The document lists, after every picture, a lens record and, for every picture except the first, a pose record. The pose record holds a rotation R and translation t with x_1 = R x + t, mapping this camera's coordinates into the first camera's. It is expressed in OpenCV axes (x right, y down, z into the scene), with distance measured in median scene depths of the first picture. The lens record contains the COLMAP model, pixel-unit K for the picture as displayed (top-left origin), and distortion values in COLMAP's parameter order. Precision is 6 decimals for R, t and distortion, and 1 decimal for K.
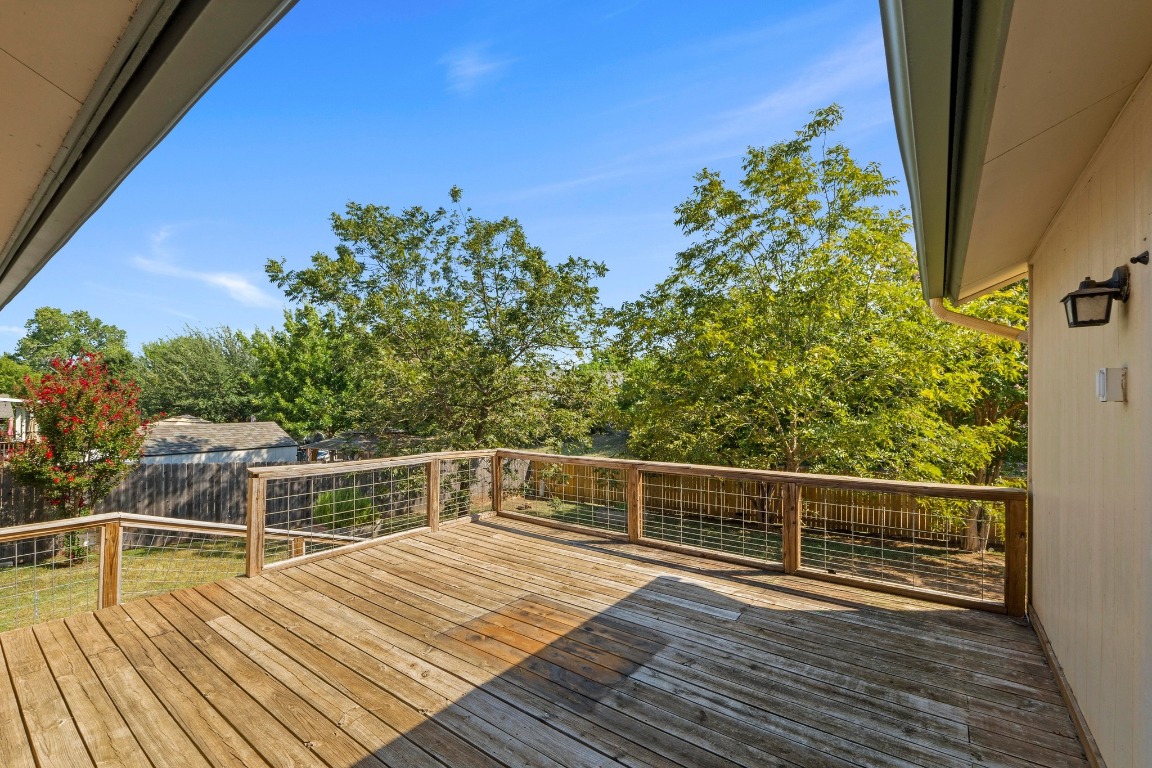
lens RADIAL K [[488.7, 0, 574.1], [0, 488.7, 375.7], [0, 0, 1]] dist [-0.004706, -0.000319]
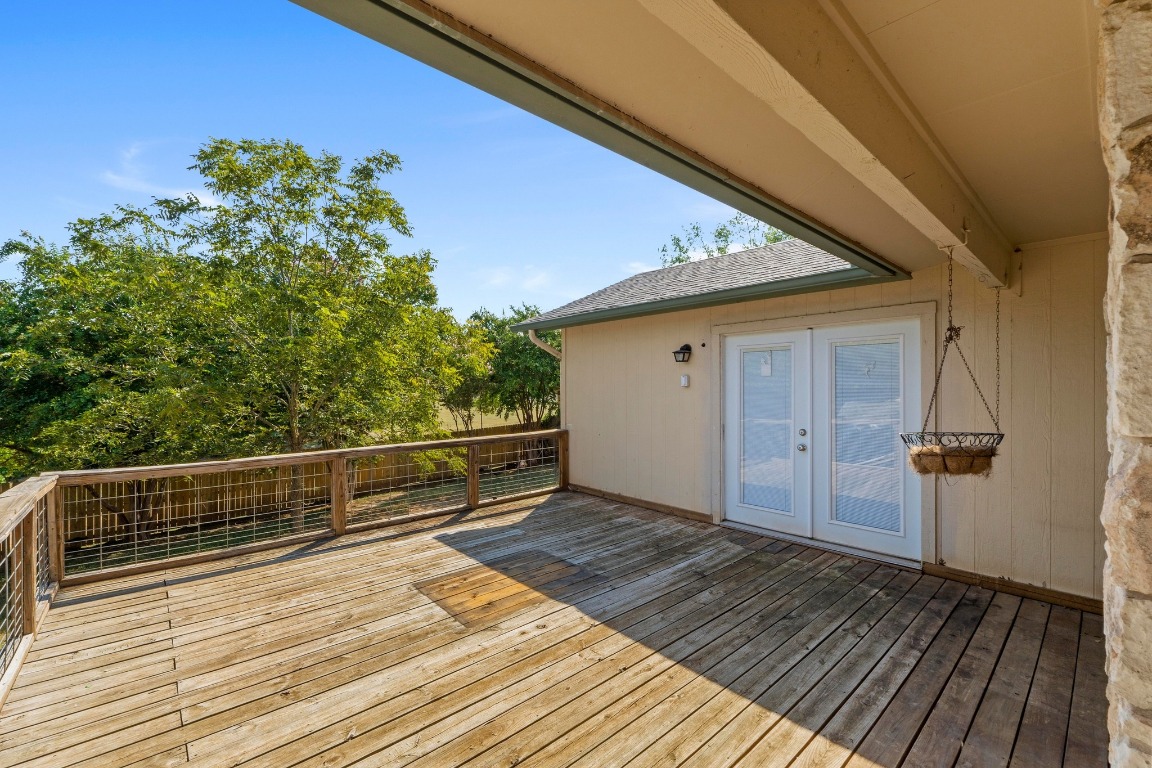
lens RADIAL K [[488.7, 0, 574.1], [0, 488.7, 375.7], [0, 0, 1]] dist [-0.004706, -0.000319]
pose [[0.201192, 0.017327, 0.979399, -0.951190], [-0.044394, 0.998977, -0.008554, 0.025240], [-0.978545, -0.041758, 0.201755, 0.487754]]
